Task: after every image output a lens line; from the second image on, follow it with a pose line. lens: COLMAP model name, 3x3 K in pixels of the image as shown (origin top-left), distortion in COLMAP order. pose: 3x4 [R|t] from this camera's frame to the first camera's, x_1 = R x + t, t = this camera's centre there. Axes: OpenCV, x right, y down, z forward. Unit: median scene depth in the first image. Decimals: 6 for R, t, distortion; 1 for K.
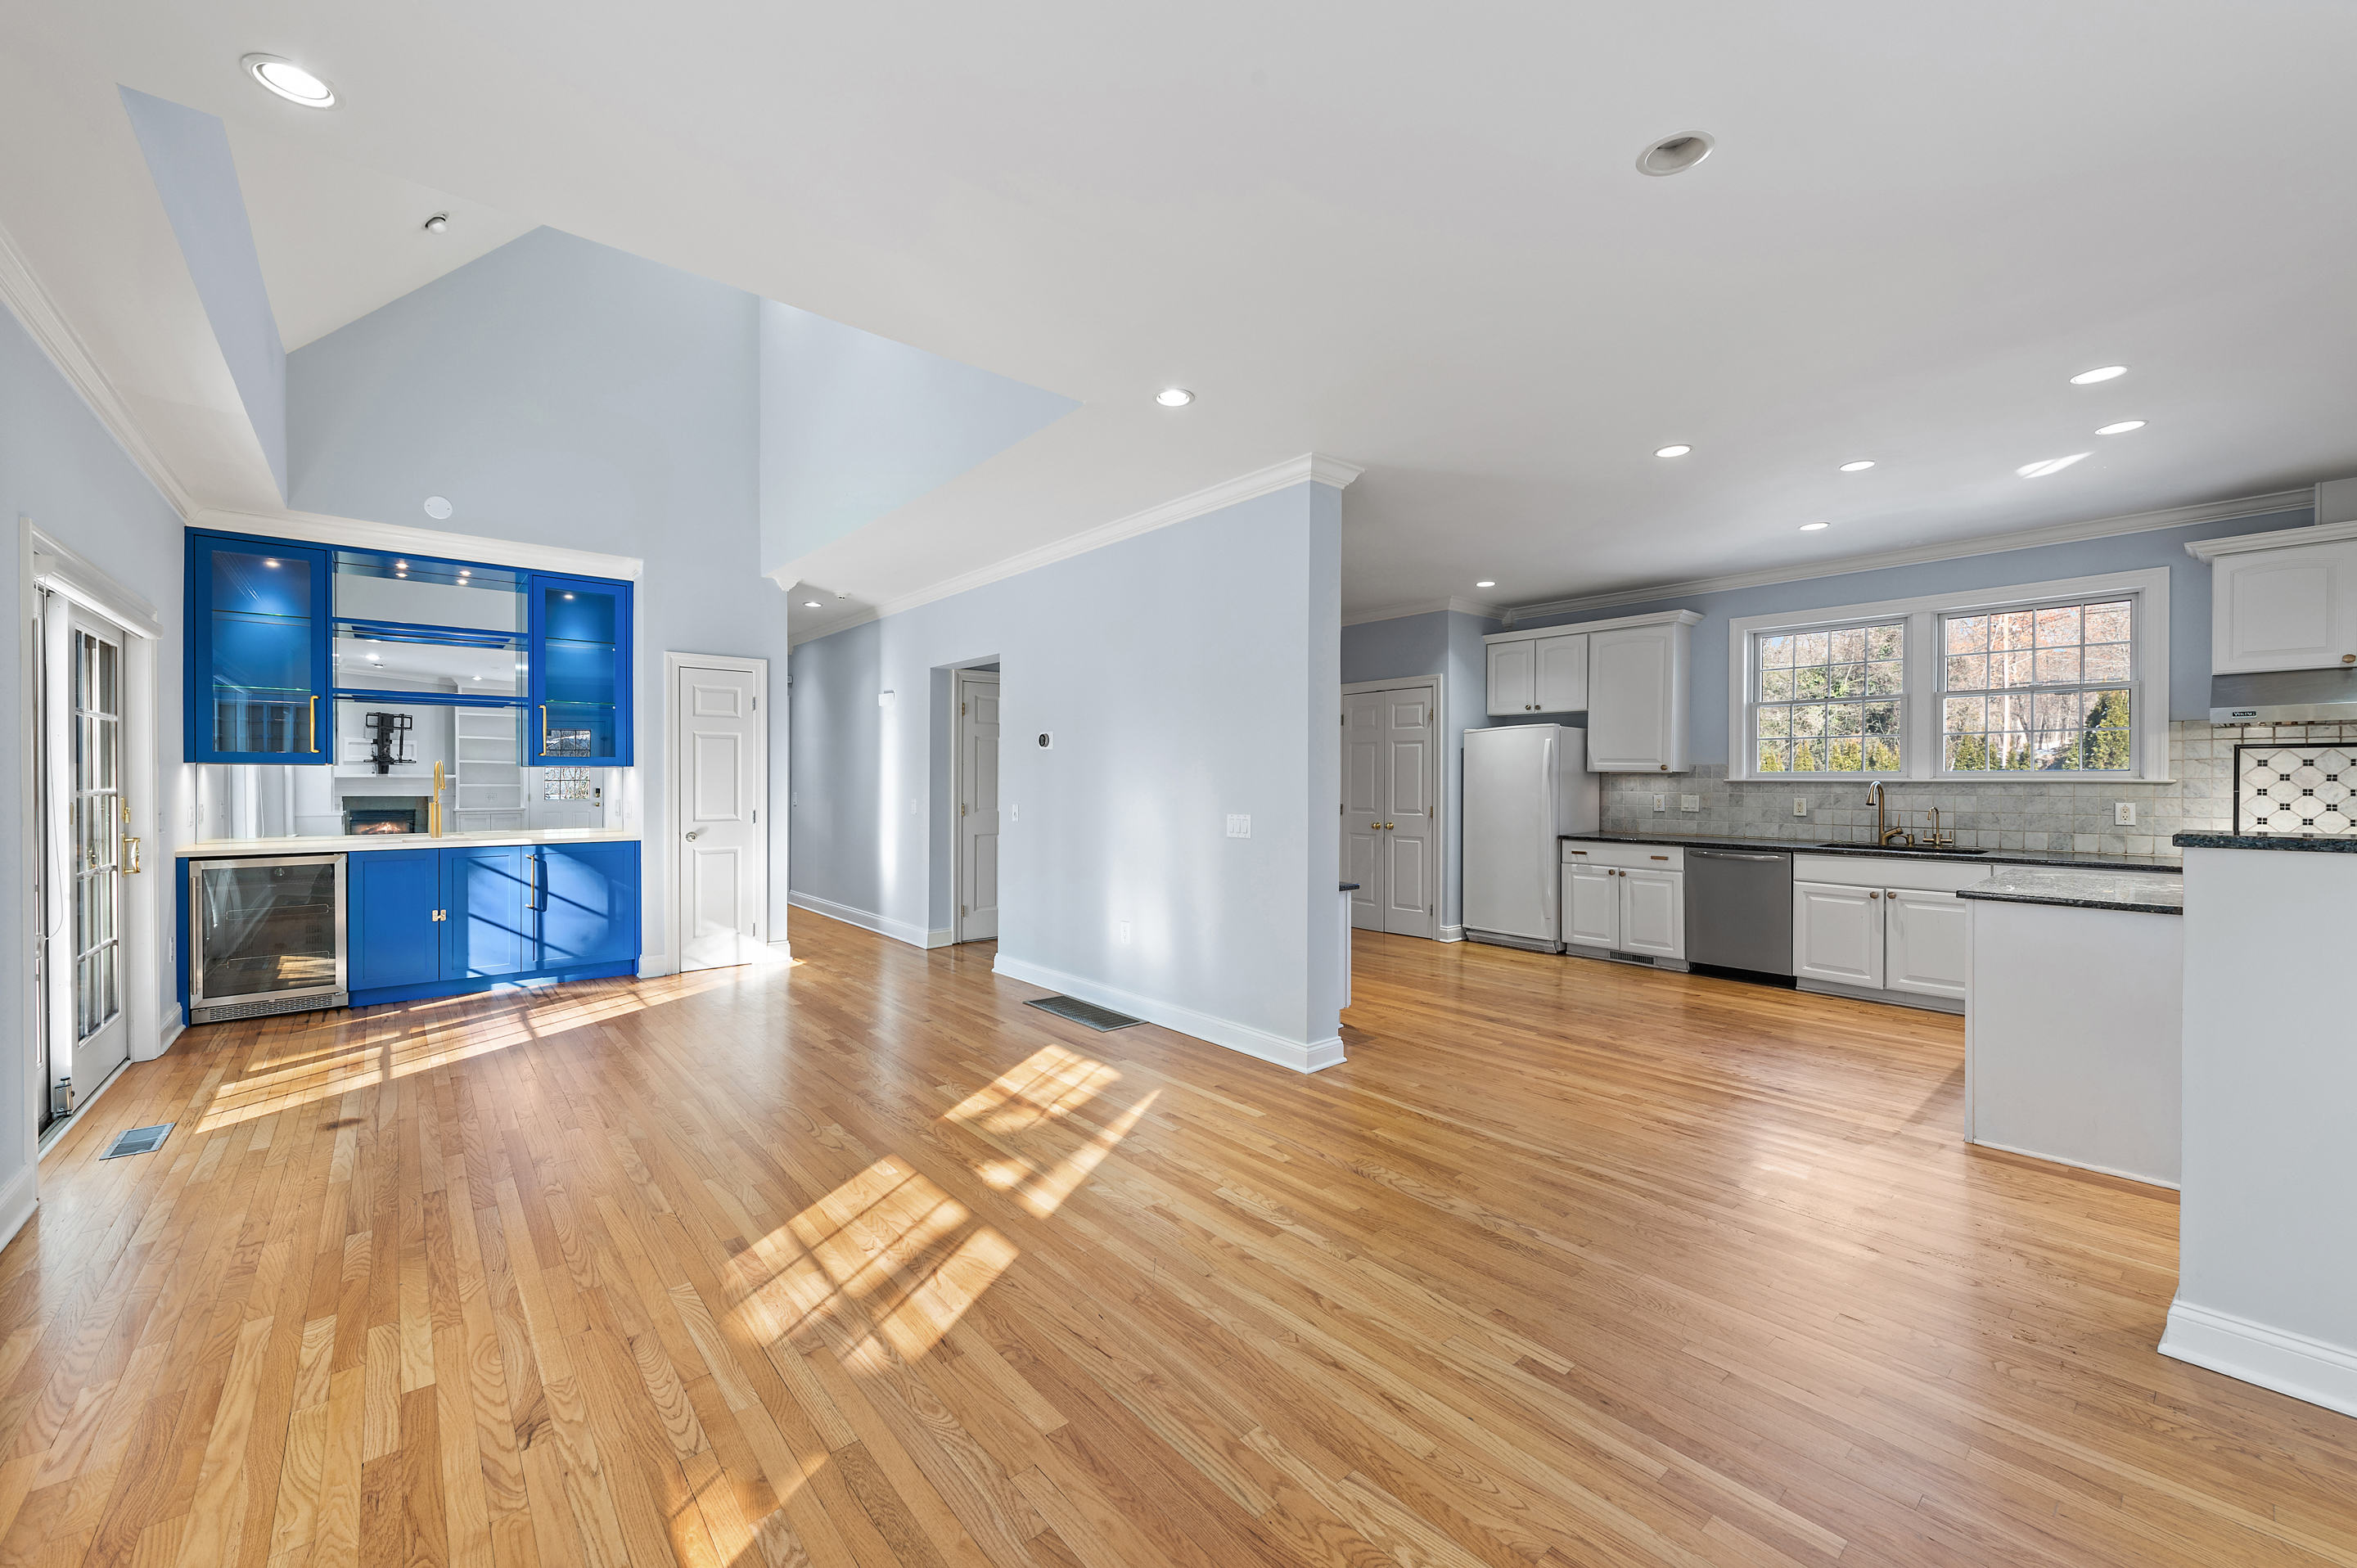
lens RADIAL K [[918.0, 0, 1169.7], [0, 918.0, 781.7], [0, 0, 1]] dist [0.017966, -0.006465]
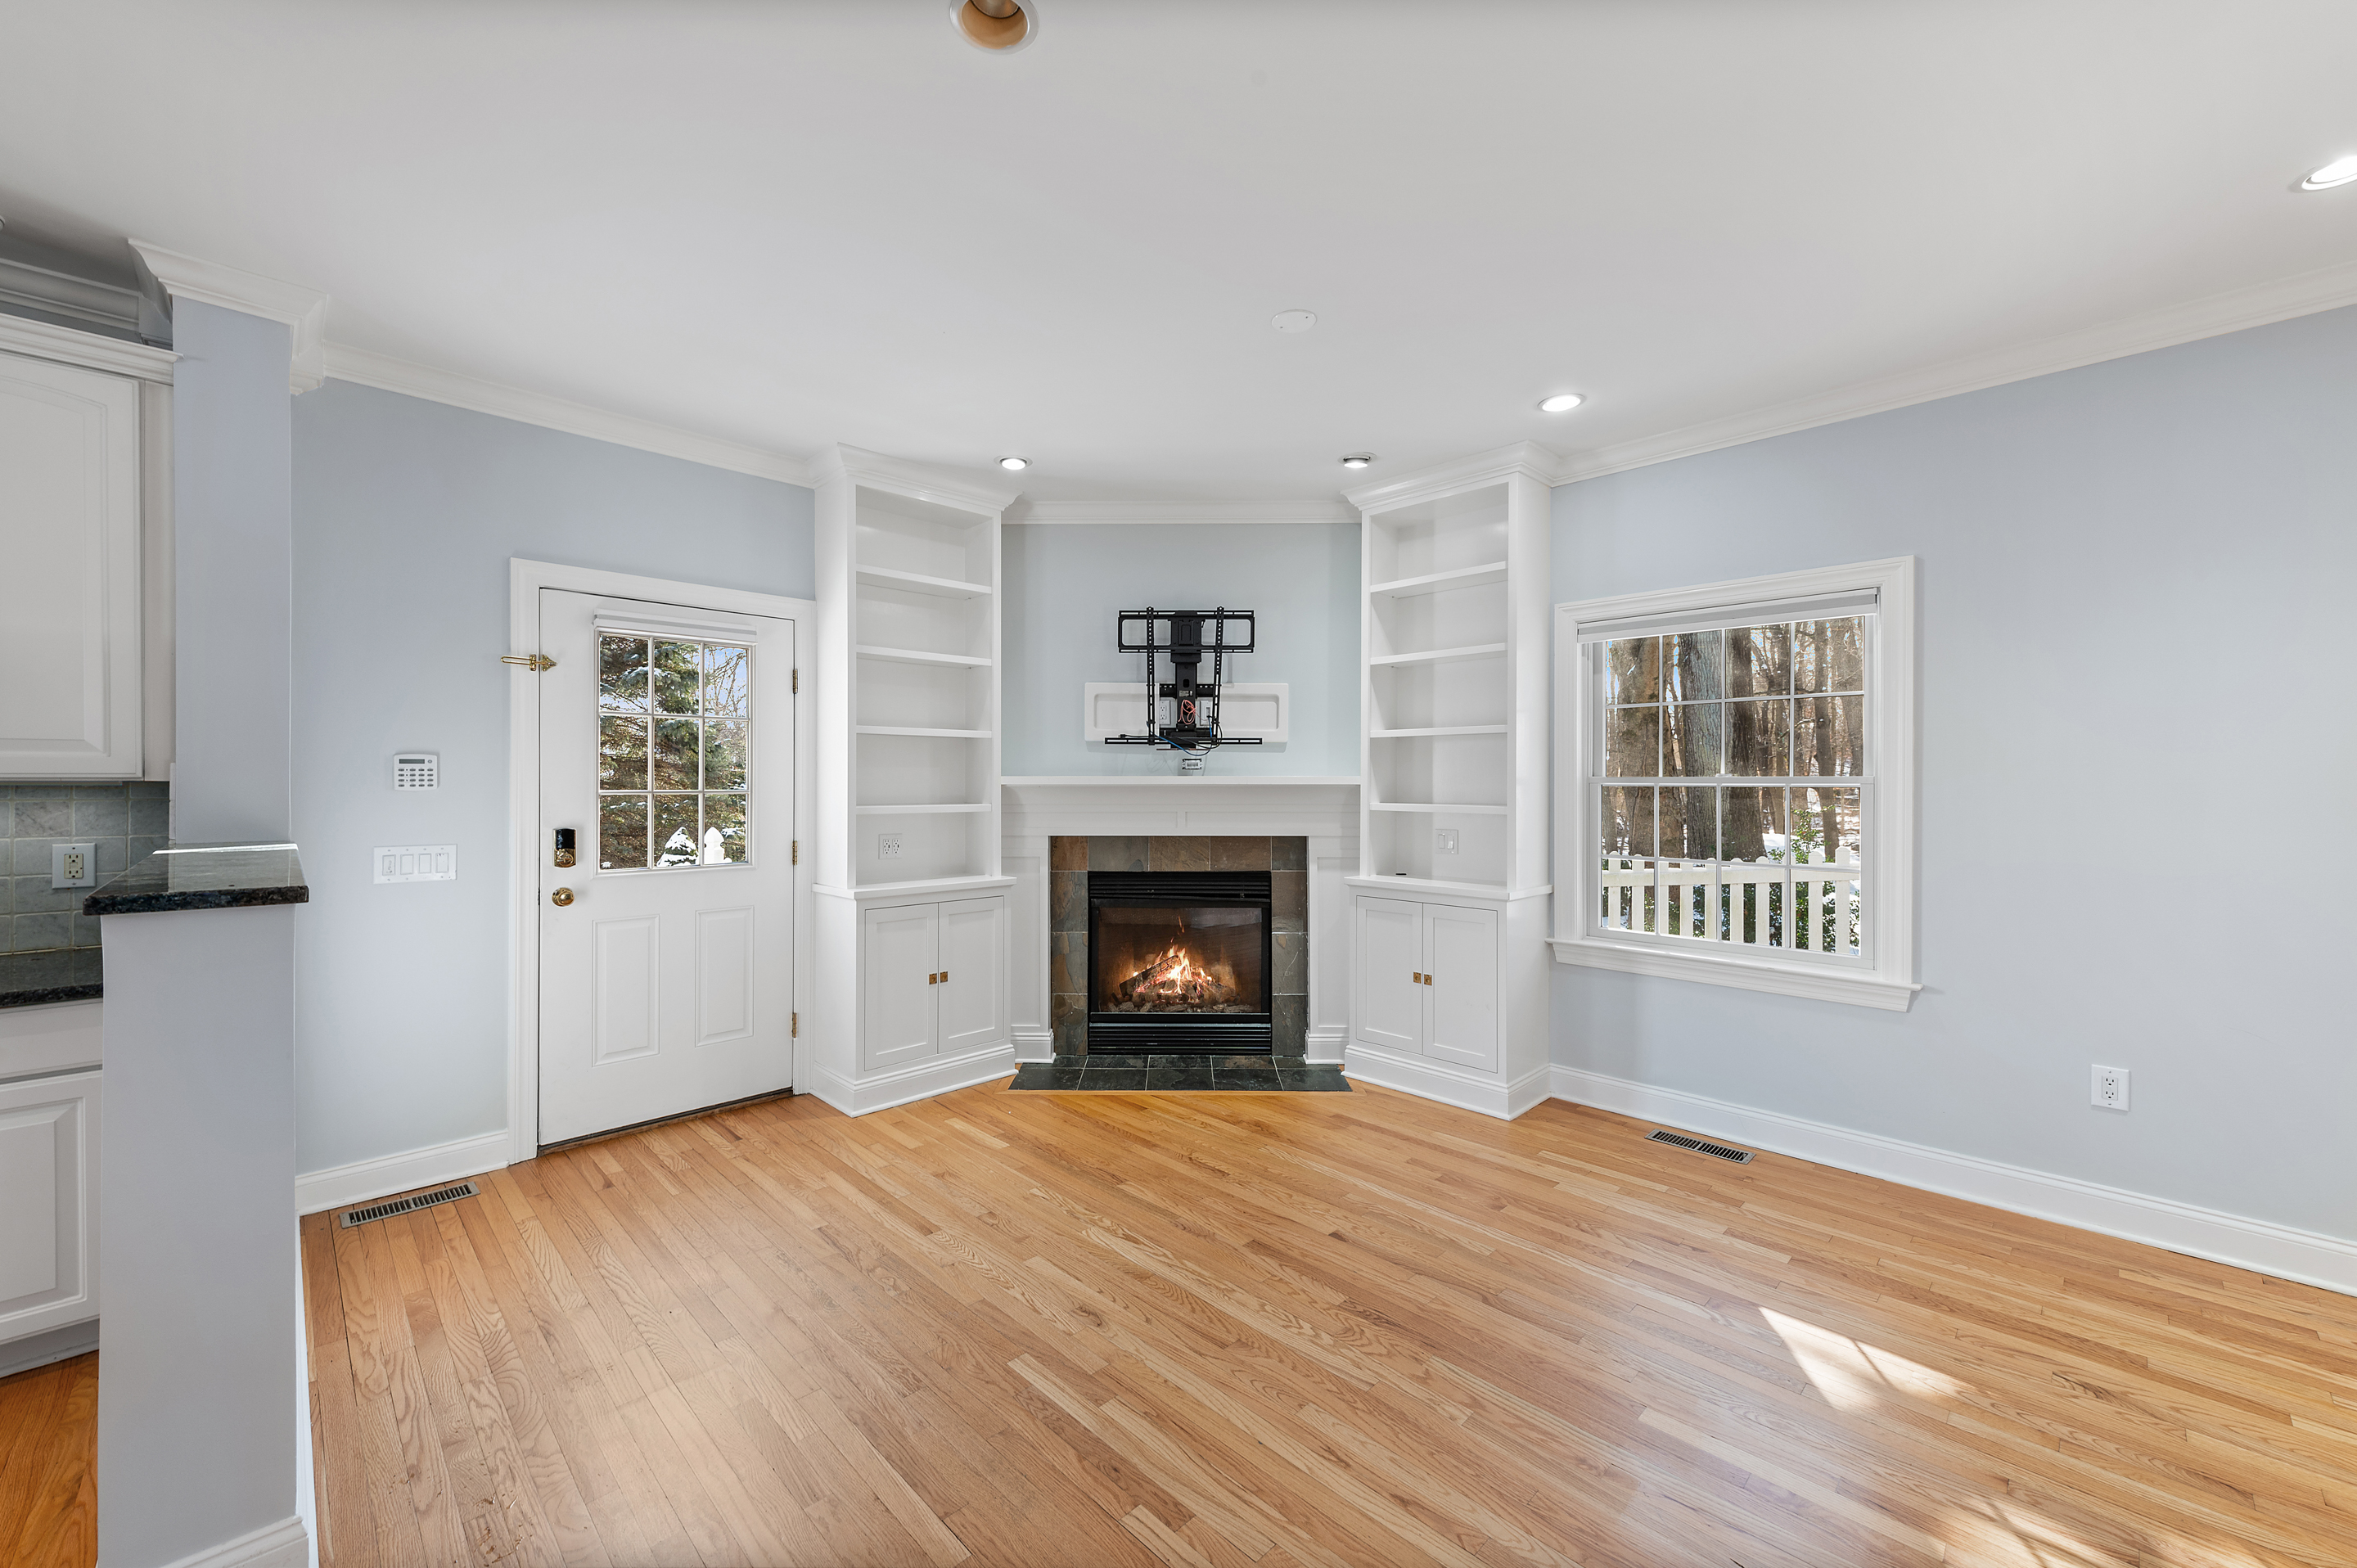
lens RADIAL K [[918.0, 0, 1169.7], [0, 918.0, 781.7], [0, 0, 1]] dist [0.017966, -0.006465]
pose [[-0.997314, -0.005053, -0.073064, 0.176962], [-0.005399, 0.999975, 0.004534, -0.013541], [0.073039, 0.004916, -0.997317, 0.704299]]
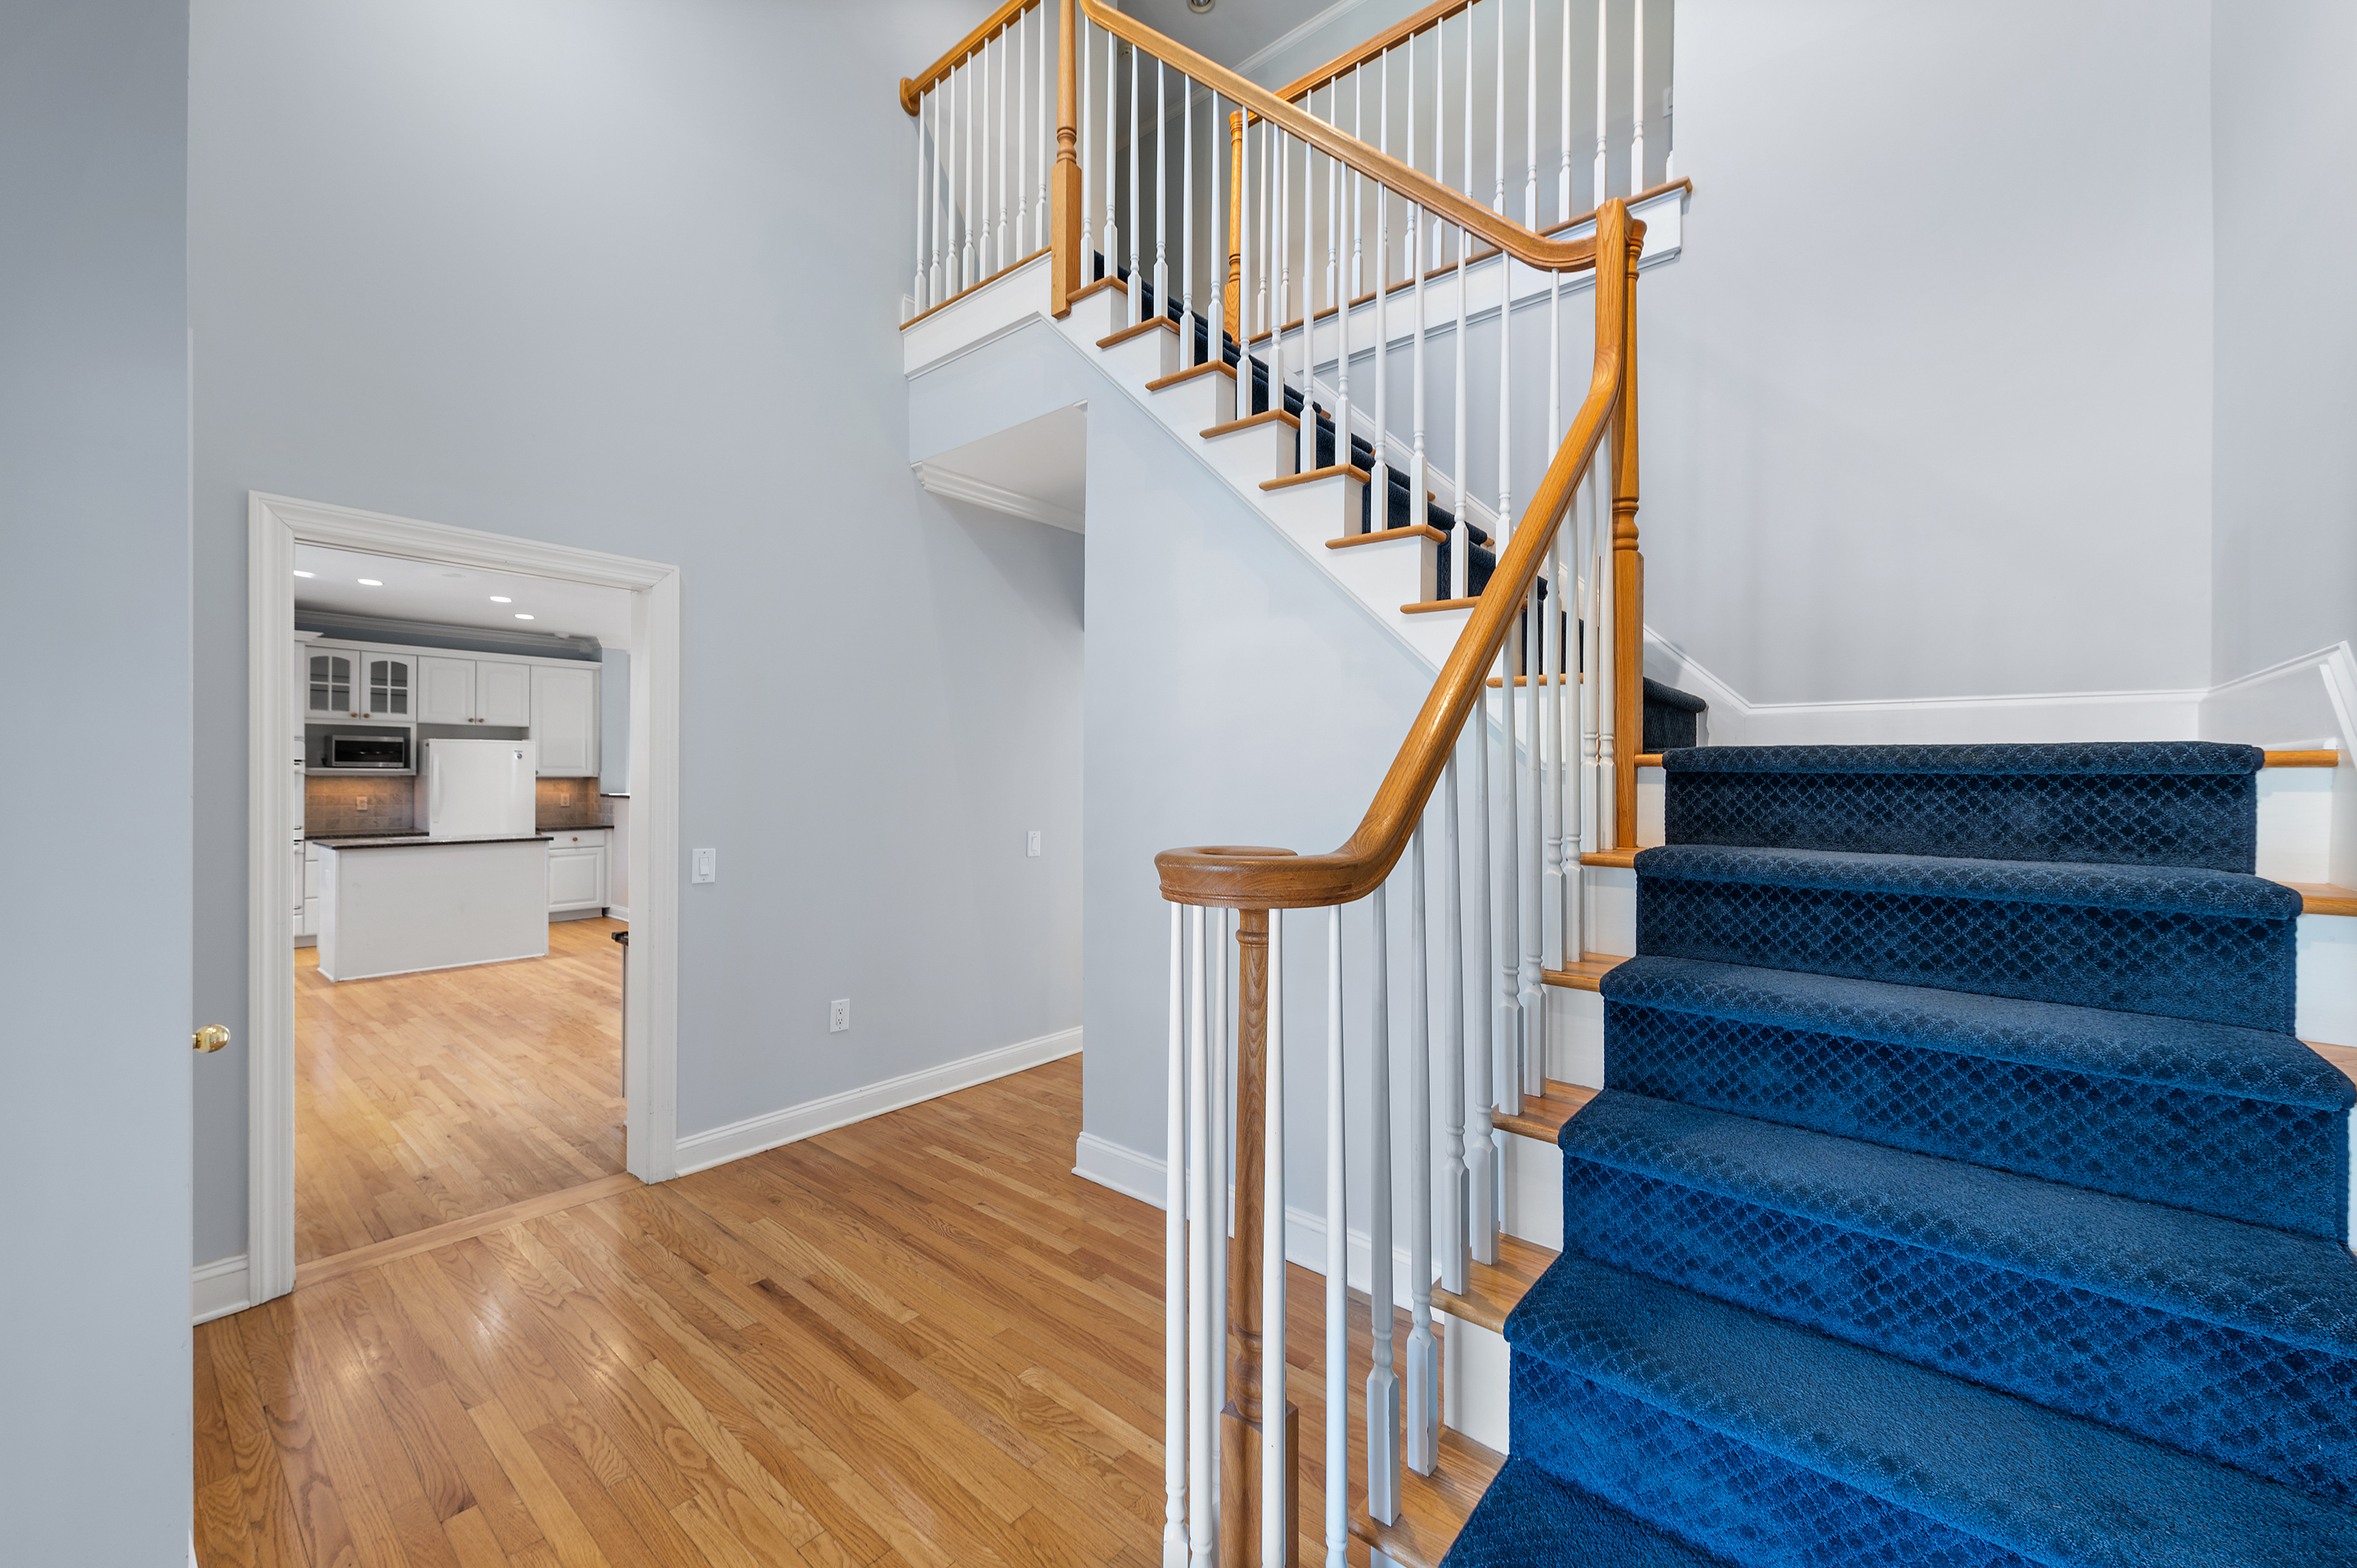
lens RADIAL K [[911.2, 0, 1184.6], [0, 911.2, 775.2], [0, 0, 1]] dist [0.000870, -0.006153]
pose [[-0.982789, -0.009830, -0.184470, -0.114182], [-0.010230, 0.999947, 0.001218, -0.025312], [0.184448, 0.003084, -0.982837, 2.066698]]
